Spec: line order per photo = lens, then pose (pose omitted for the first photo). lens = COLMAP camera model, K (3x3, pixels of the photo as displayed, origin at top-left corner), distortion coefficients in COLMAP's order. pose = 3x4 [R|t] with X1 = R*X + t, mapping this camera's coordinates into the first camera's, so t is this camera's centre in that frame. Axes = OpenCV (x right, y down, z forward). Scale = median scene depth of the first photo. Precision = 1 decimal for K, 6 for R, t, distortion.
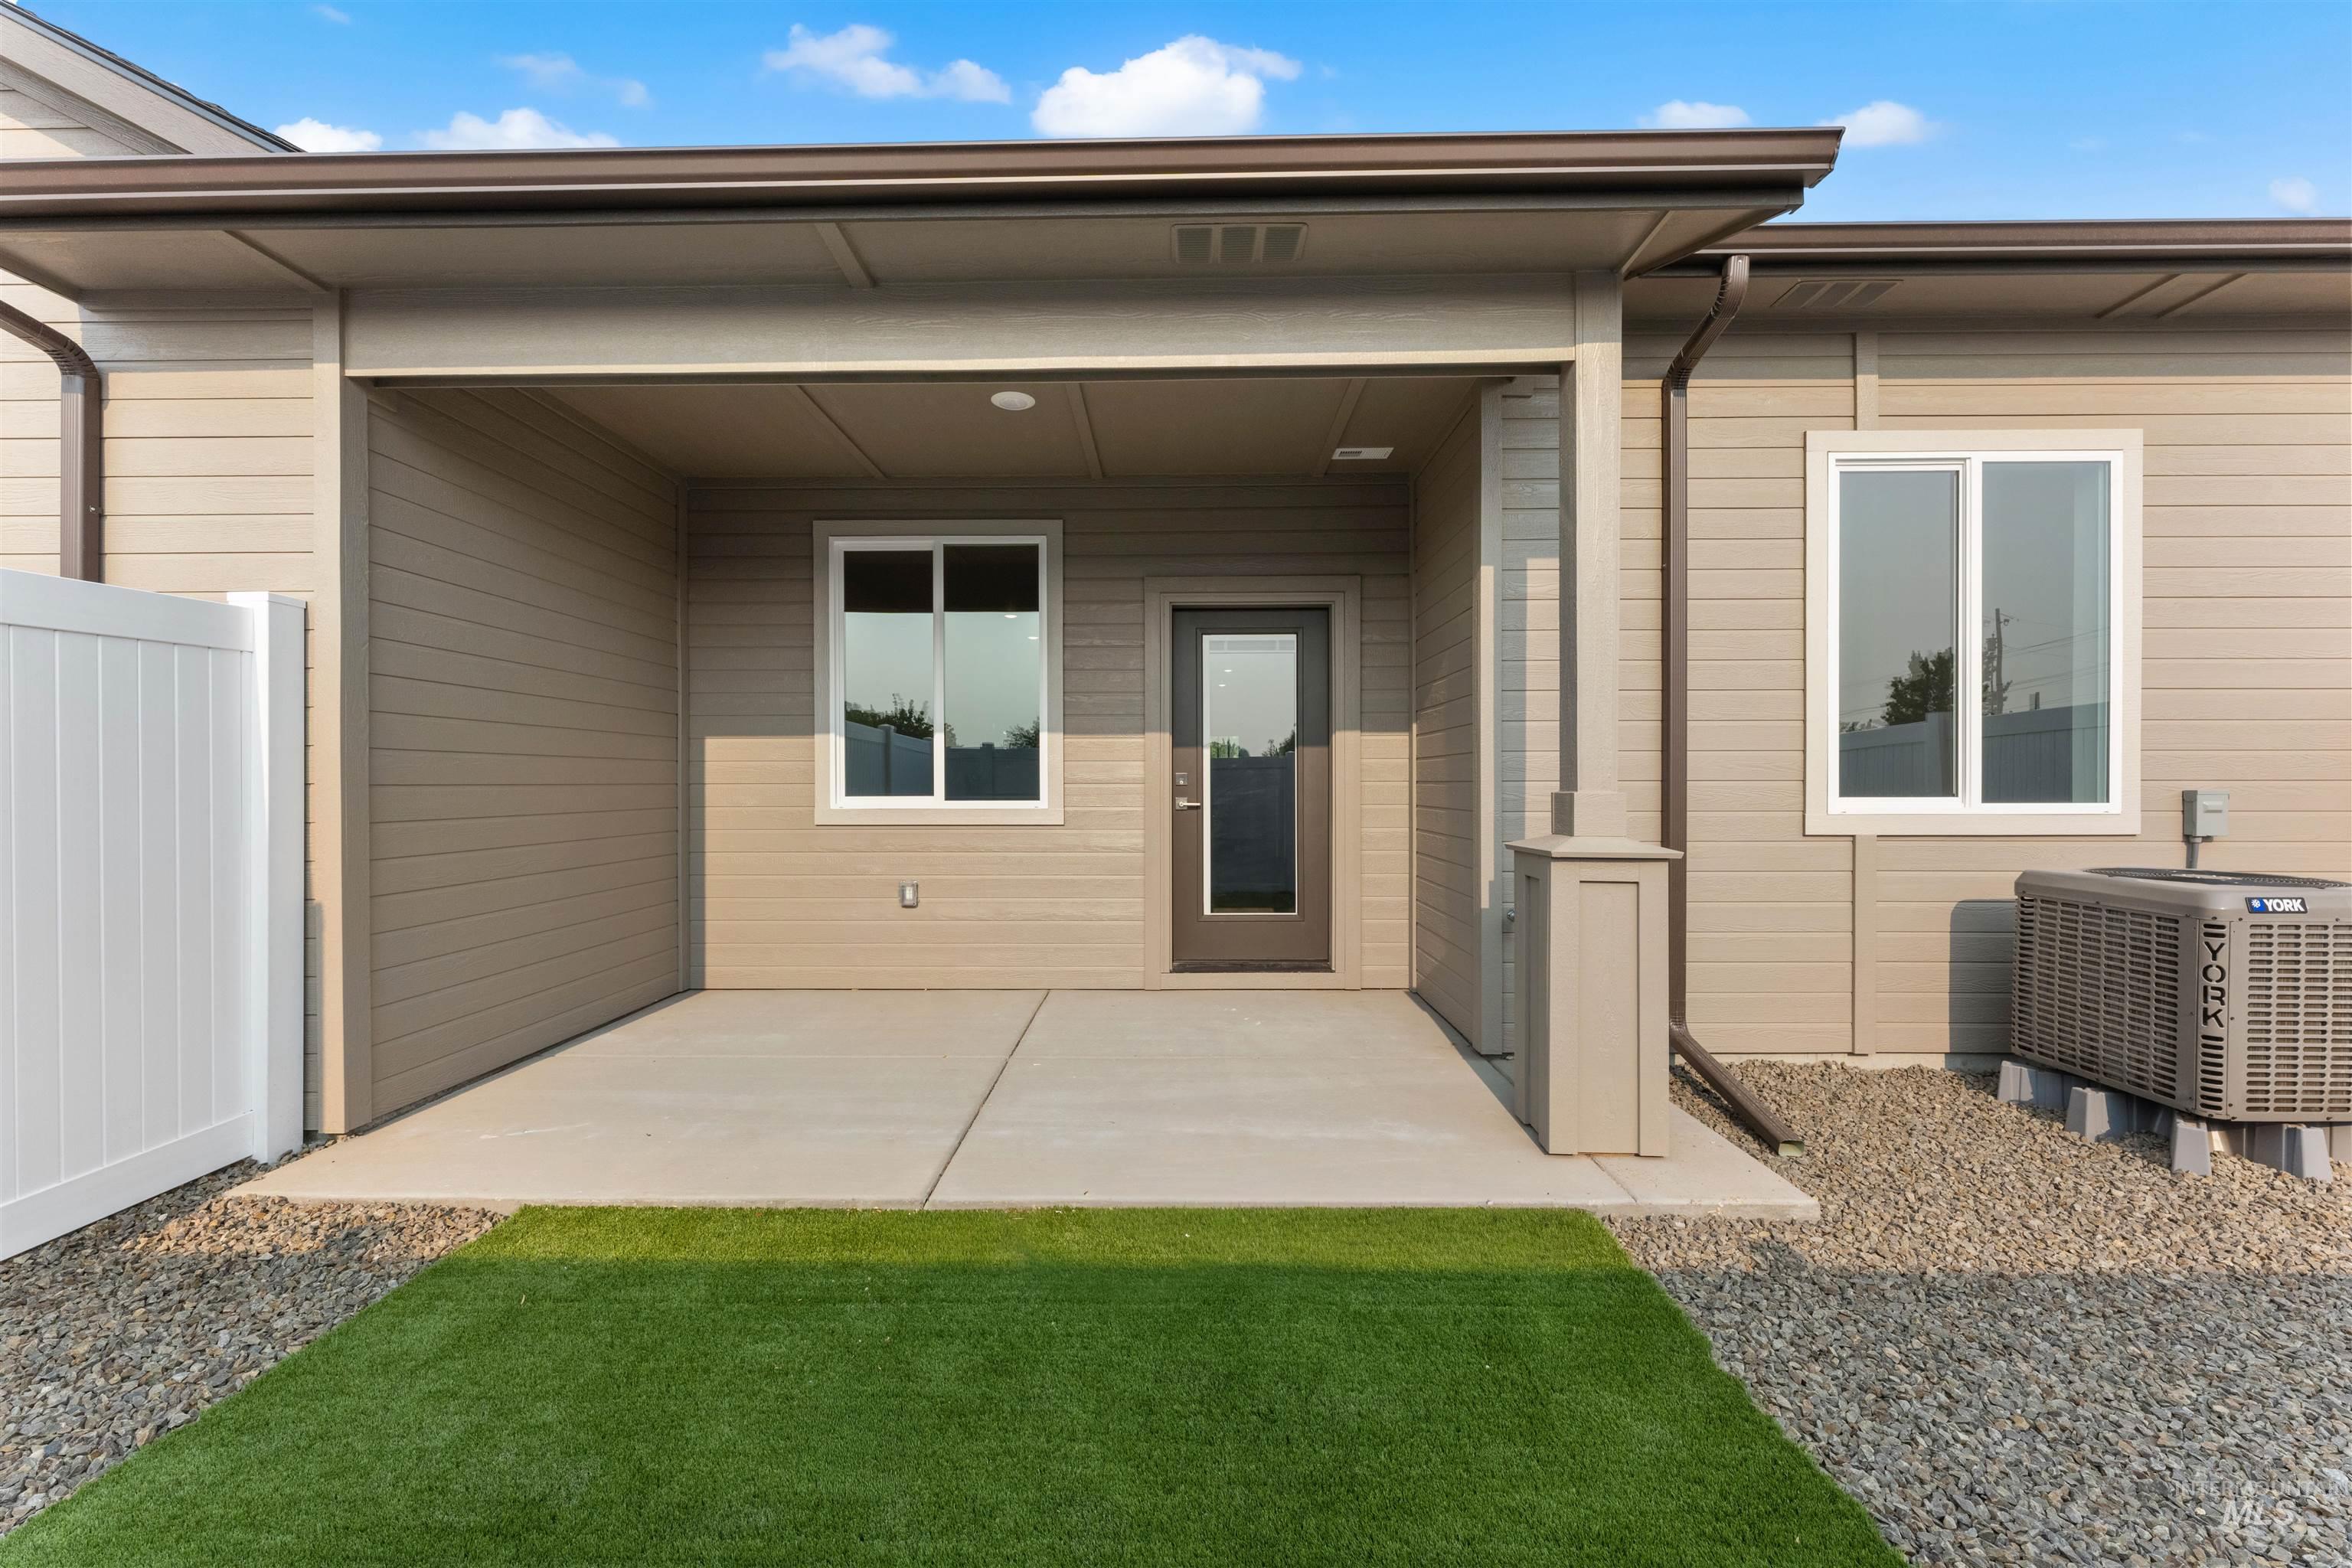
lens RADIAL K [[936.9, 0, 1169.2], [0, 936.9, 785.0], [0, 0, 1]] dist [0.001369, -0.000141]
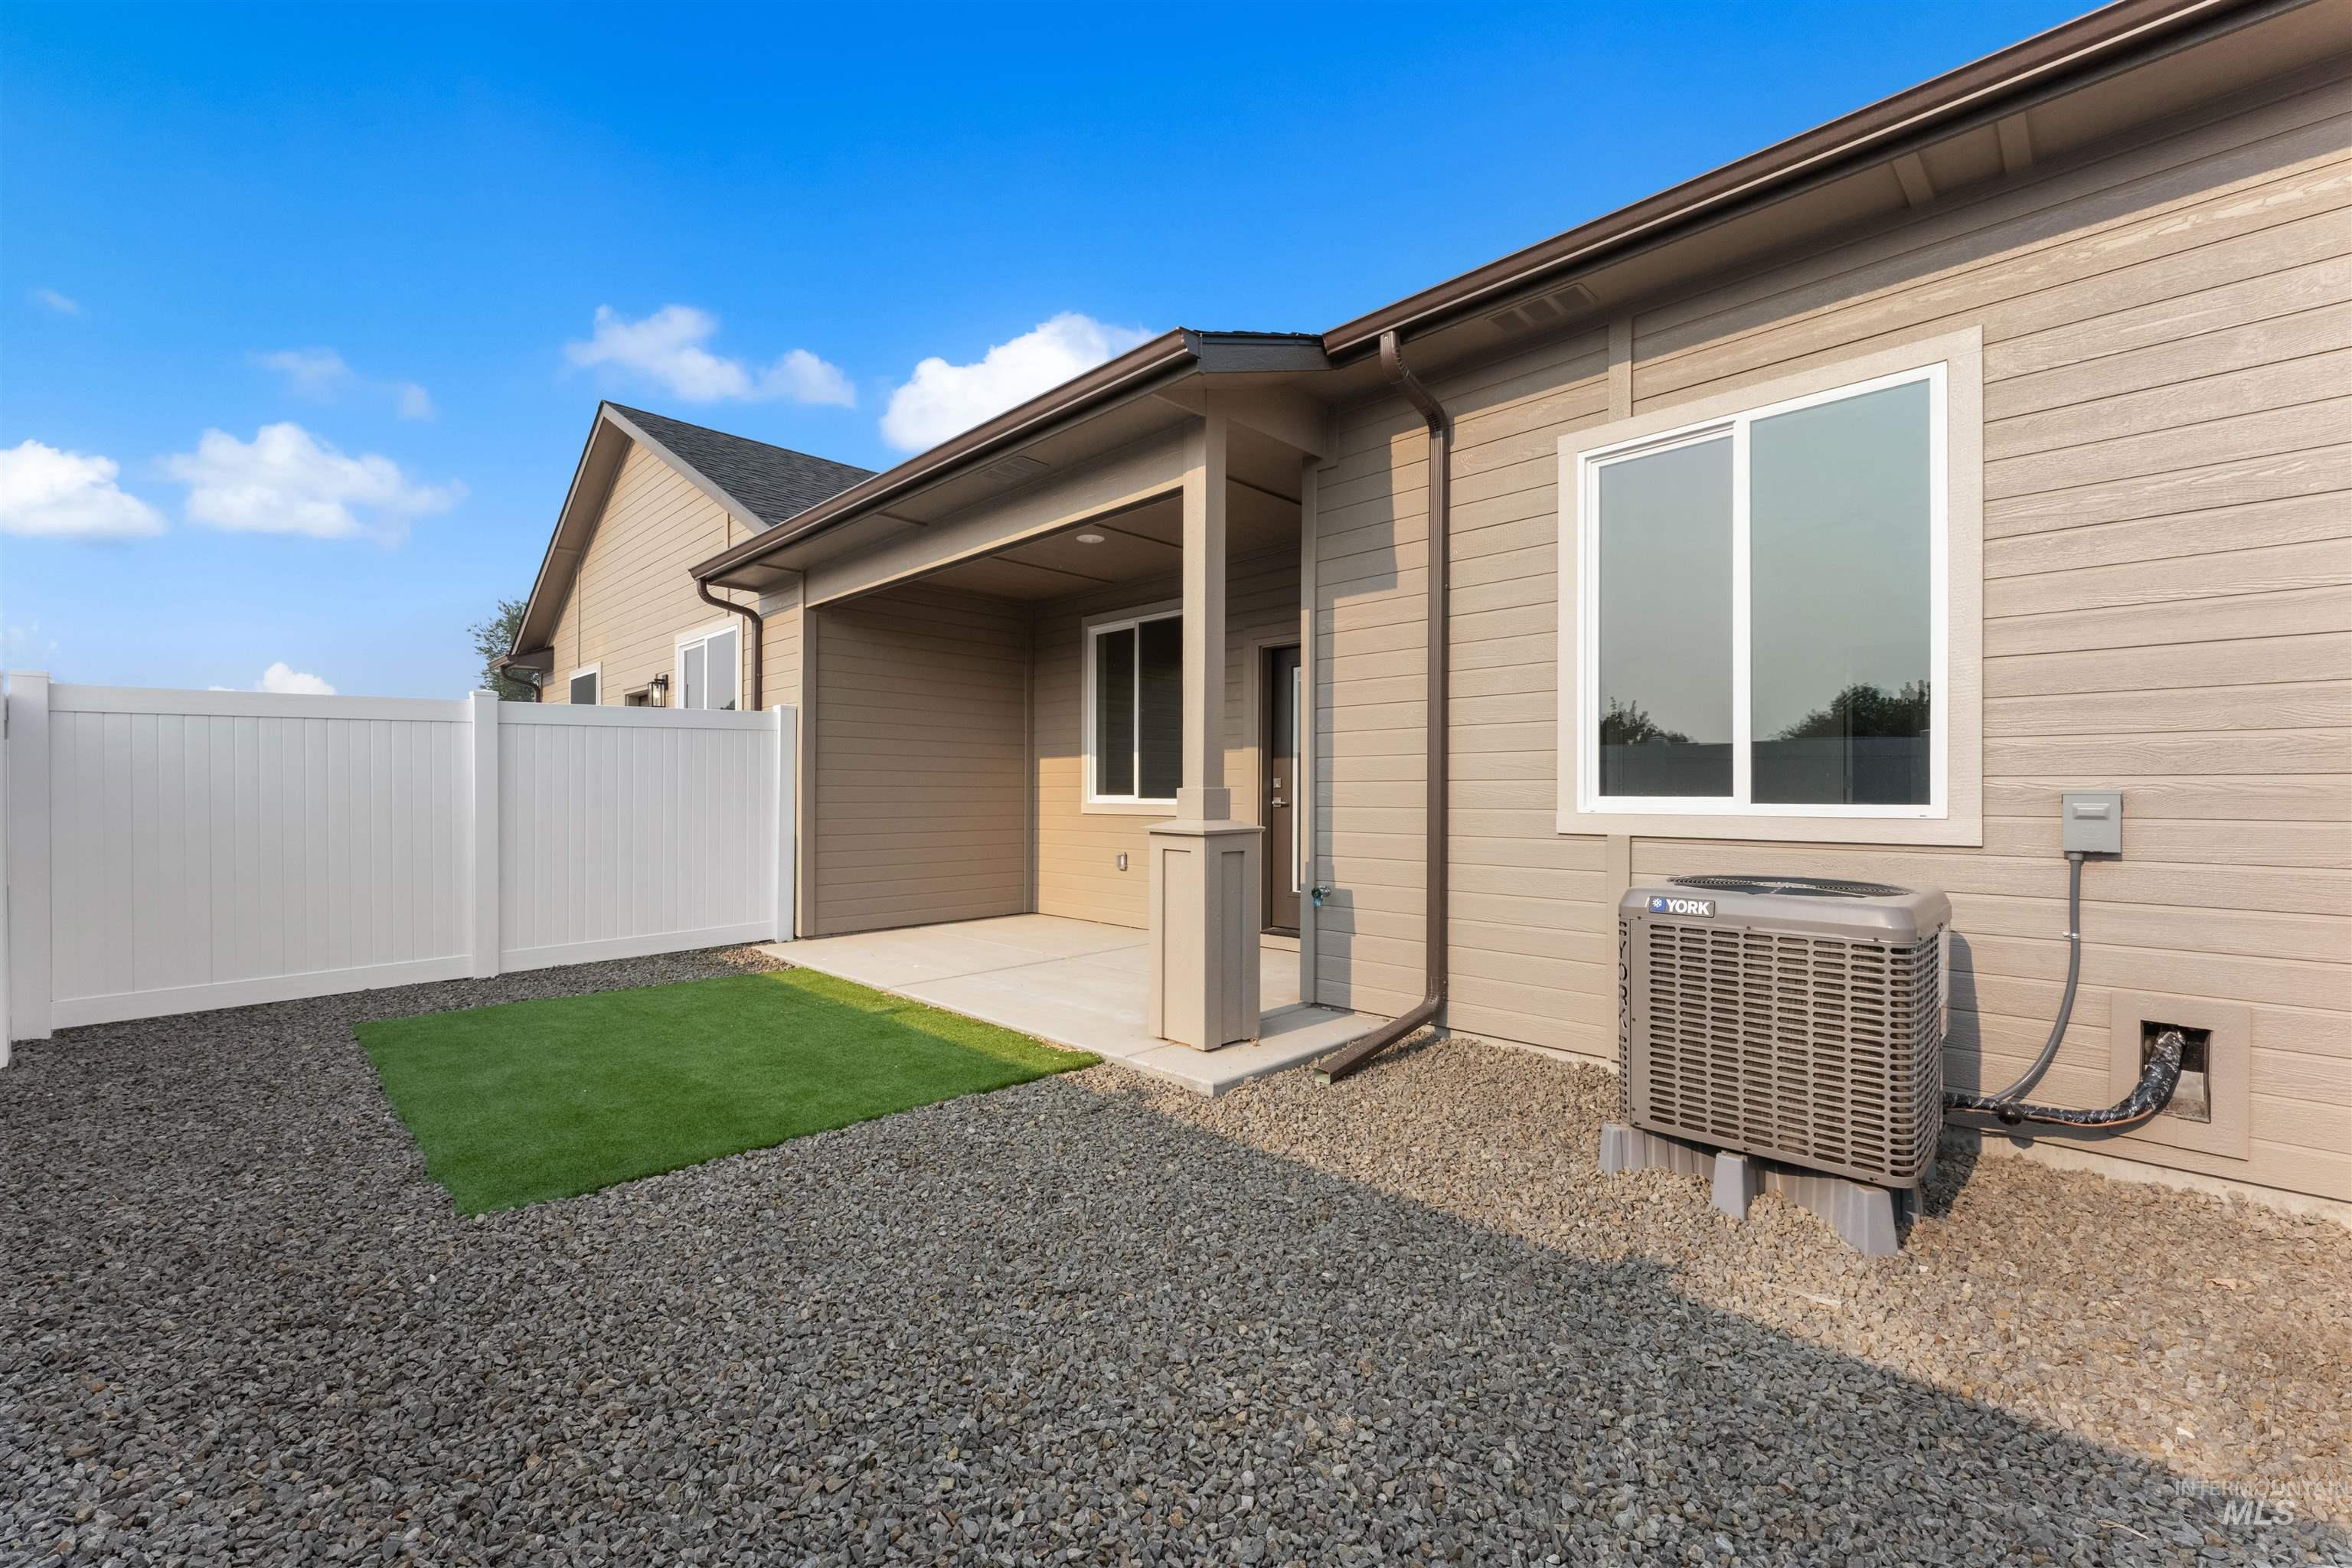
lens RADIAL K [[936.9, 0, 1155.8], [0, 936.9, 783.8], [0, 0, 1]] dist [0.001369, -0.000141]
pose [[0.714736, -0.003472, -0.699386, 1.086258], [-0.006059, 0.999919, -0.011157, 0.013794], [0.699368, 0.012212, 0.714658, -0.030987]]
